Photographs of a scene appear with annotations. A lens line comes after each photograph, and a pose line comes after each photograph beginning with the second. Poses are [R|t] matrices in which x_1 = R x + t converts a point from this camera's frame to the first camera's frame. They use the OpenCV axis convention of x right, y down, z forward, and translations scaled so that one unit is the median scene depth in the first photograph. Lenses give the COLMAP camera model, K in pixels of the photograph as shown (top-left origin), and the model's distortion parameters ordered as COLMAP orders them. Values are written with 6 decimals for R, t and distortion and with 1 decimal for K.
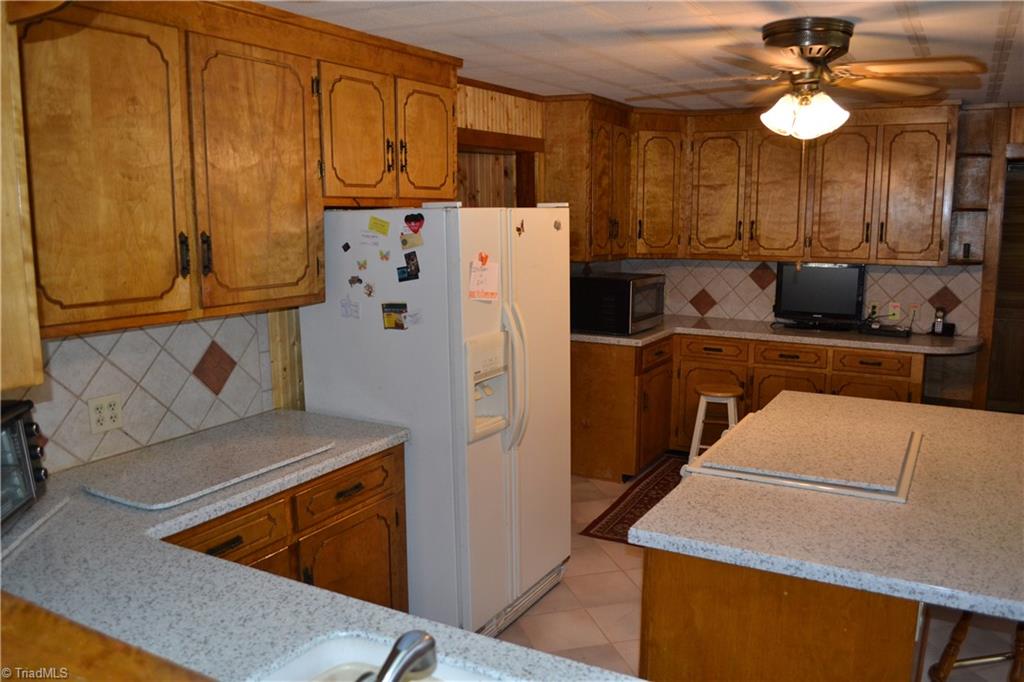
lens RADIAL K [[816.9, 0, 512.0], [0, 816.9, 341.0], [0, 0, 1]] dist [-0.075738, 0.005663]
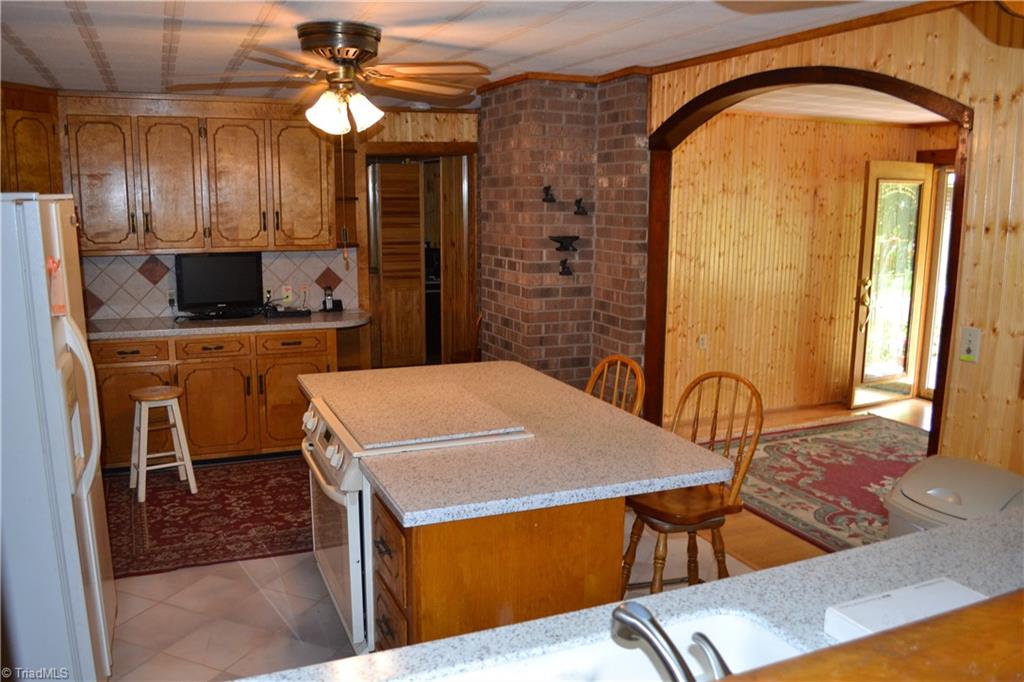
lens RADIAL K [[816.9, 0, 512.0], [0, 816.9, 341.0], [0, 0, 1]] dist [-0.075738, 0.005663]
pose [[0.615243, -0.126646, 0.778098, -0.203685], [0.116558, 0.990777, 0.069100, -0.015179], [-0.779673, 0.048180, 0.624330, 0.091350]]
